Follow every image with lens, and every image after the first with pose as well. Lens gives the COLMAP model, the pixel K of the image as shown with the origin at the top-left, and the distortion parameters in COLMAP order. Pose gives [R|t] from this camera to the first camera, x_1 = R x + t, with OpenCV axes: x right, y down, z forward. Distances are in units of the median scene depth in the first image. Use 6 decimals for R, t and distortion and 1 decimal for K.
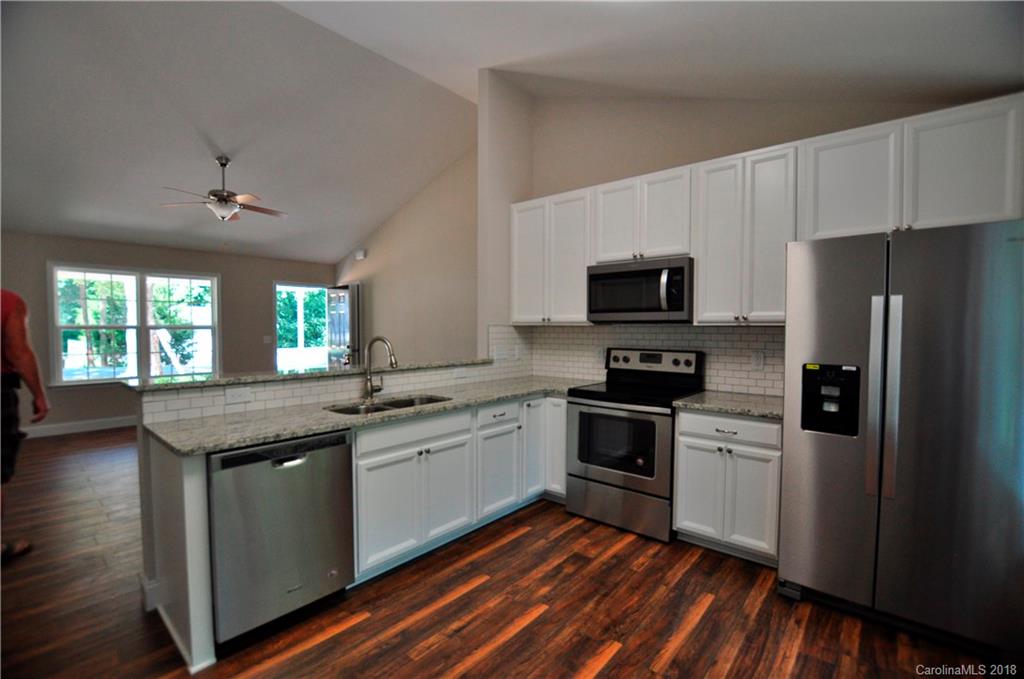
lens RADIAL K [[449.5, 0, 509.7], [0, 449.5, 341.3], [0, 0, 1]] dist [-0.027224, 0.000782]
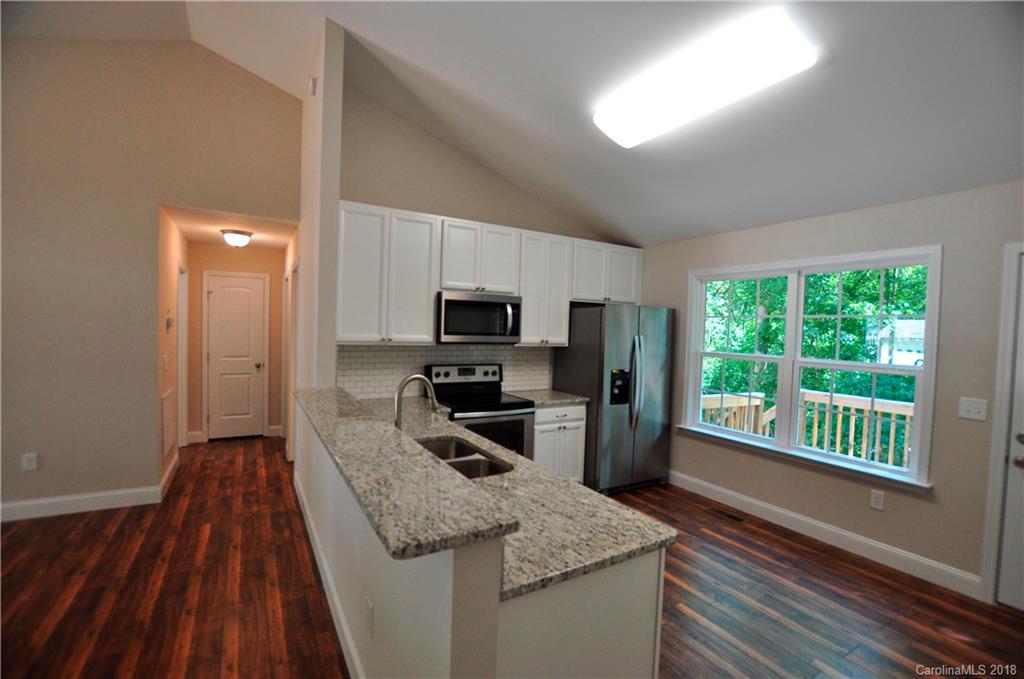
lens RADIAL K [[454.7, 0, 509.4], [0, 454.7, 342.8], [0, 0, 1]] dist [-0.027274, 0.000548]
pose [[0.316236, -0.023676, 0.948385, -0.995597], [0.002247, 0.999704, 0.024207, -0.085524], [-0.948678, -0.005524, 0.316195, 0.618575]]
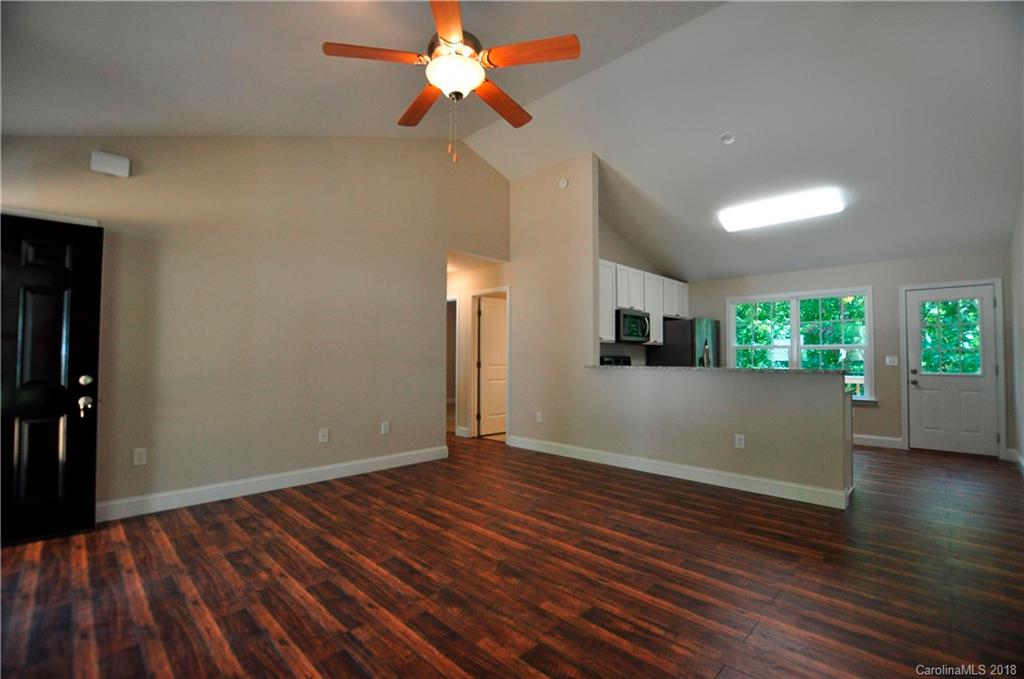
lens RADIAL K [[449.5, 0, 509.7], [0, 449.5, 341.3], [0, 0, 1]] dist [-0.027224, 0.000782]
pose [[0.060780, 0.028926, 0.997732, -1.960061], [0.030296, 0.999066, -0.030810, -0.000068], [-0.997691, 0.032100, 0.059847, 1.637837]]
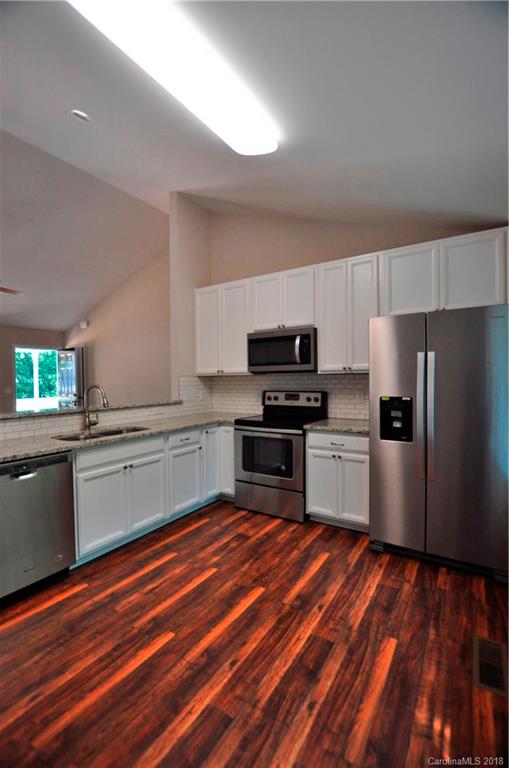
lens RADIAL K [[337.8, 0, 248.4], [0, 337.8, 383.7], [0, 0, 1]] dist [-0.026157, 0.000336]
pose [[0.991902, -0.015951, 0.126000, 0.047103], [0.018150, 0.999702, -0.016323, 0.012513], [-0.125702, 0.018478, 0.991896, -0.077146]]
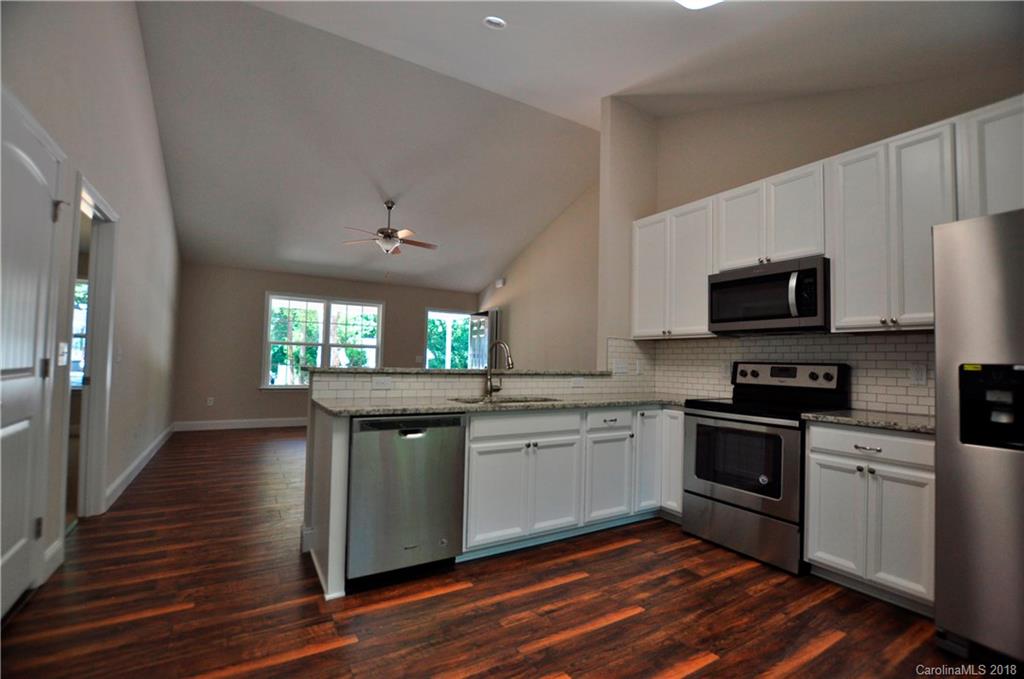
lens RADIAL K [[449.5, 0, 509.7], [0, 449.5, 341.3], [0, 0, 1]] dist [-0.027224, 0.000782]
pose [[0.950784, 0.010544, -0.309675, 0.079353], [-0.035296, 0.996601, -0.074435, 0.076036], [0.307837, 0.081701, 0.947925, -0.042020]]
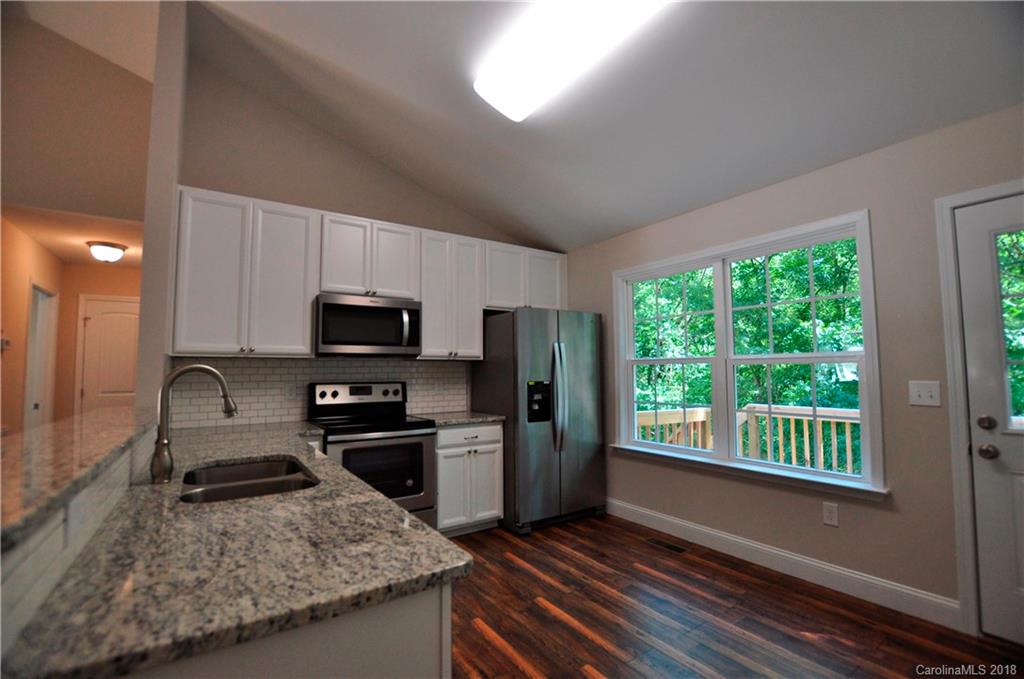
lens RADIAL K [[454.7, 0, 509.4], [0, 454.7, 342.8], [0, 0, 1]] dist [-0.027274, 0.000548]
pose [[0.259679, 0.057823, 0.963962, -0.754118], [0.040634, 0.996667, -0.070731, 0.018393], [-0.964840, 0.057537, 0.256464, 0.482787]]
